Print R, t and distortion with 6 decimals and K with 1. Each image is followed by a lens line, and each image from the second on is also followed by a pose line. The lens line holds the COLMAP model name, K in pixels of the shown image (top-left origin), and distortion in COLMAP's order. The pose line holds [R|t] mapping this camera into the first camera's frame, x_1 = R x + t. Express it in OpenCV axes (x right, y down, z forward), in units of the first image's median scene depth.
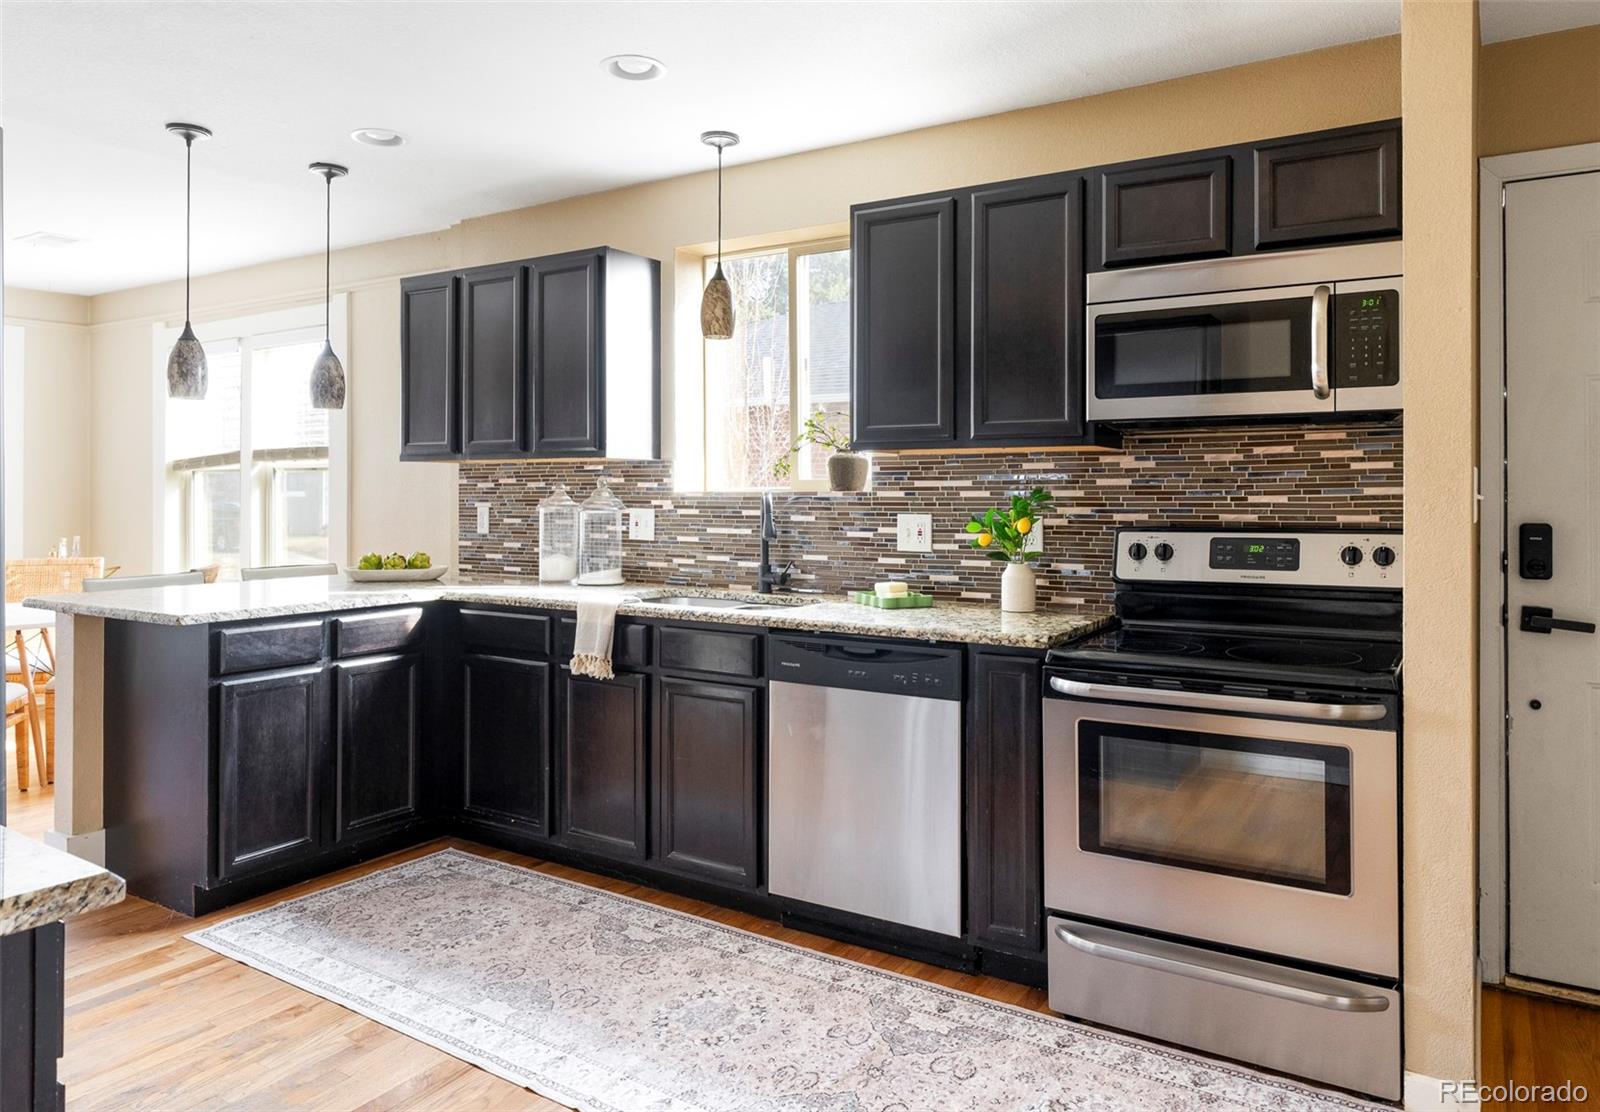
lens RADIAL K [[1078.3, 0, 803.7], [0, 1078.3, 492.1], [0, 0, 1]] dist [0.003451, 0.003711]
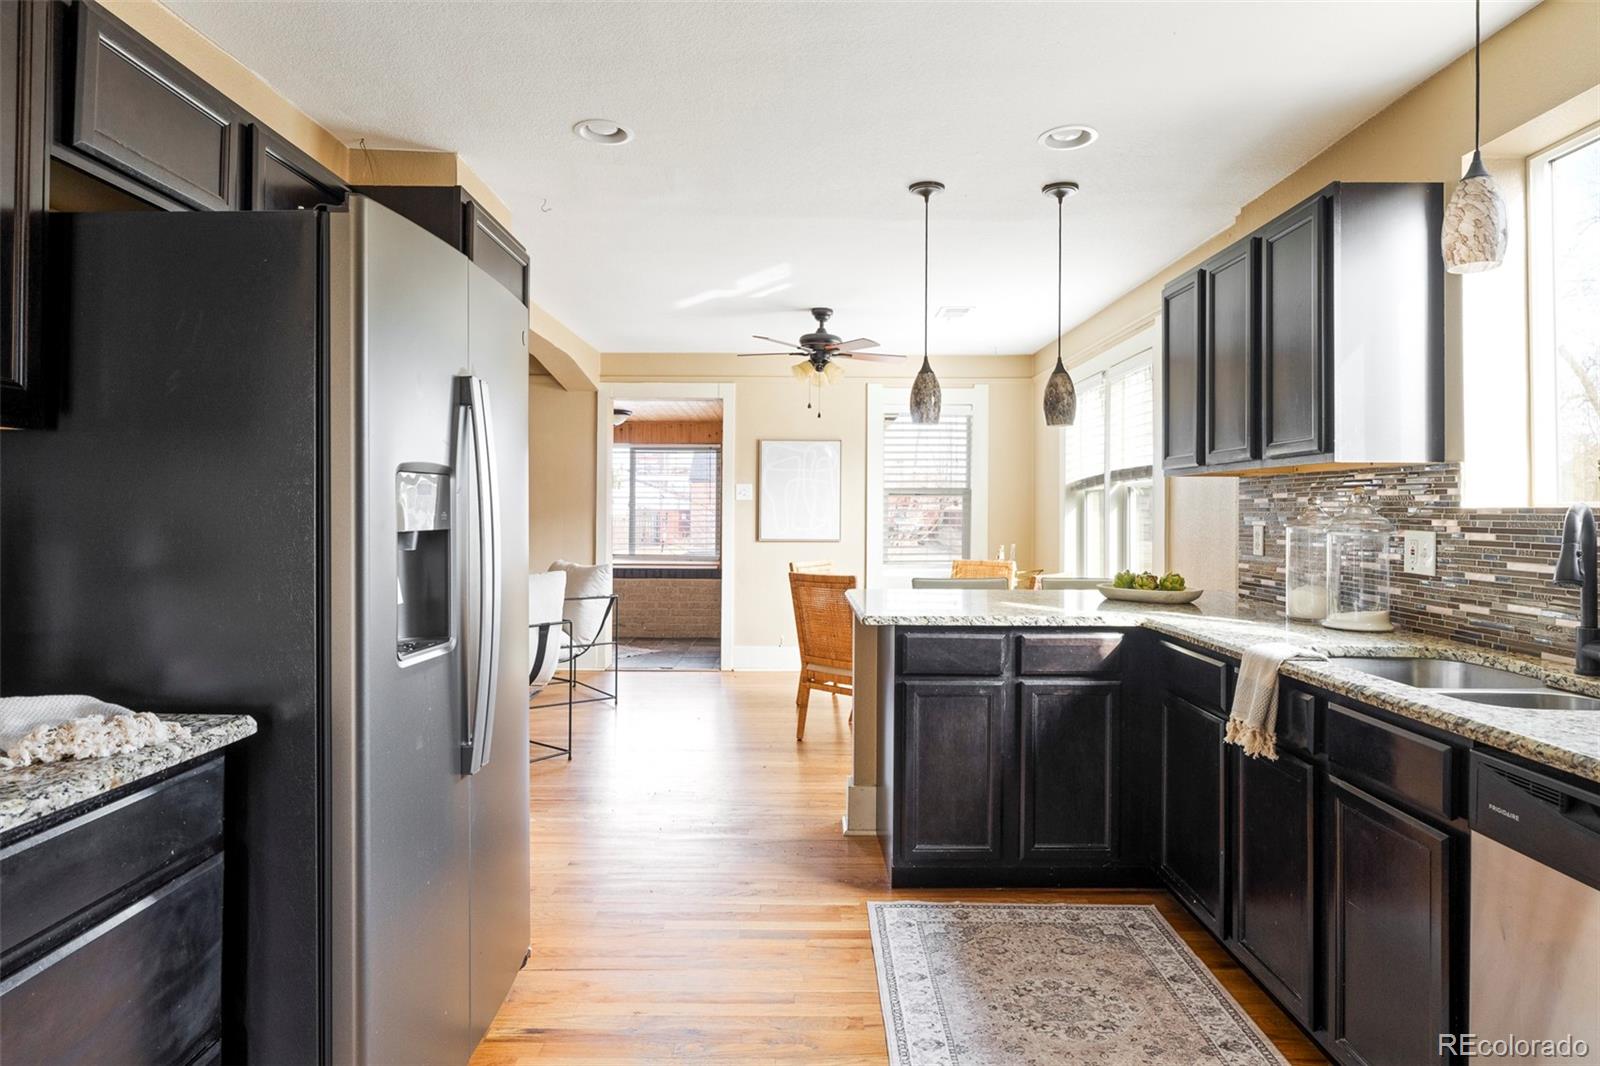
lens RADIAL K [[909.2, 0, 805.7], [0, 909.2, 505.3], [0, 0, 1]] dist [-0.001069, 0.000588]
pose [[0.546646, -0.001935, -0.837362, 0.160015], [-0.004591, 0.999975, -0.005308, 0.003582], [0.837351, 0.006746, 0.546624, 0.375082]]
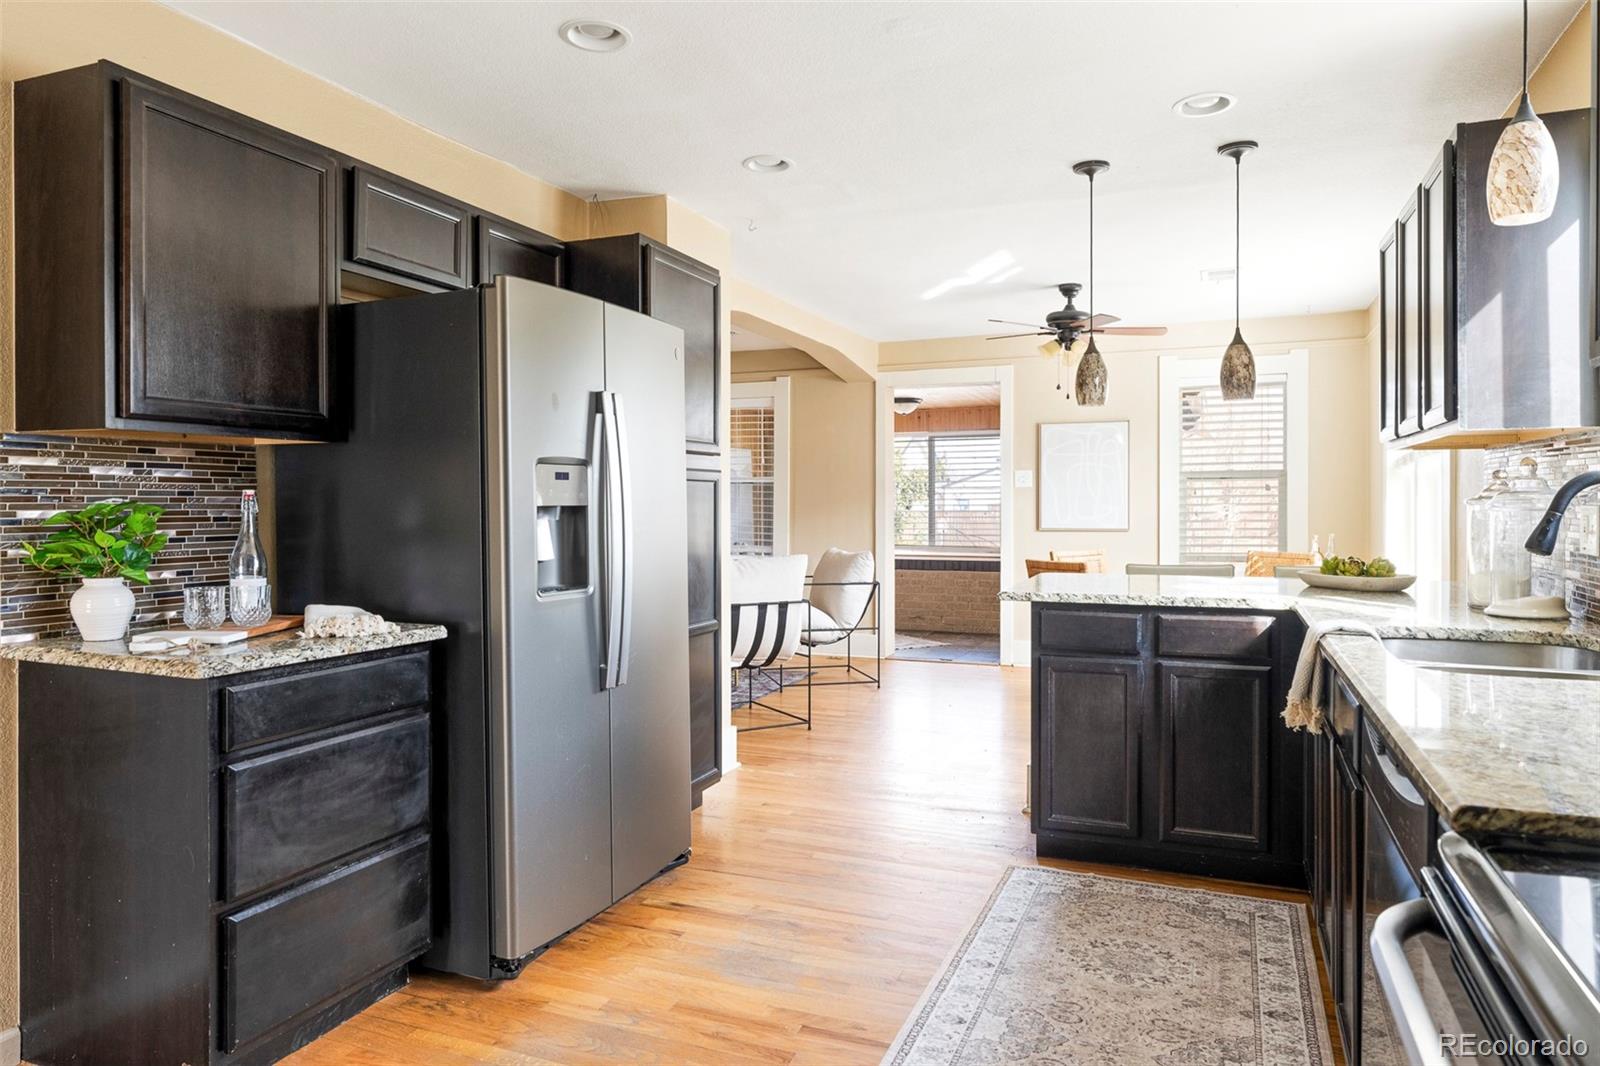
lens RADIAL K [[1010.6, 0, 795.6], [0, 1010.6, 510.7], [0, 0, 1]] dist [0.001925, 0.002071]
pose [[0.181712, 0.006114, -0.983333, 0.413559], [0.003868, 0.999968, 0.006932, 0.014568], [0.983344, -0.005063, 0.181683, 0.505505]]
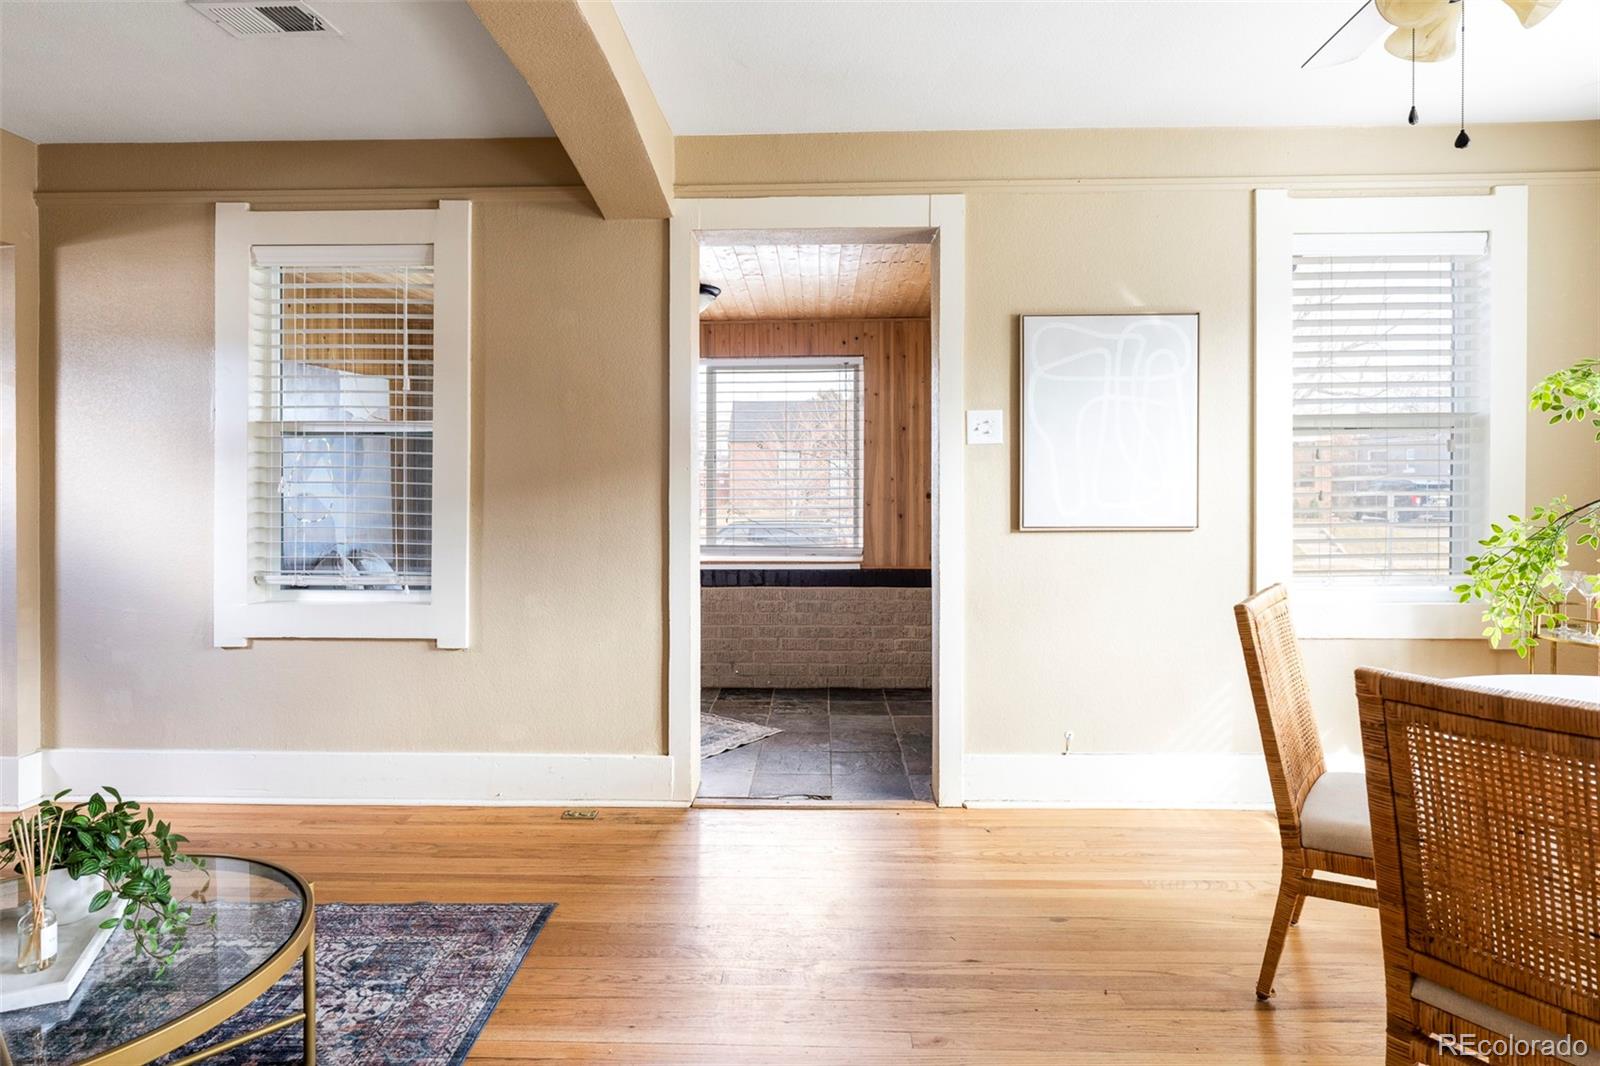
lens RADIAL K [[906.5, 0, 833.7], [0, 906.5, 476.6], [0, 0, 1]] dist [0.001176, 0.000344]
pose [[0.548512, -0.002050, -0.836140, -0.925311], [0.004663, 0.999989, 0.000607, 0.014672], [0.836130, -0.004232, 0.548515, 0.719556]]
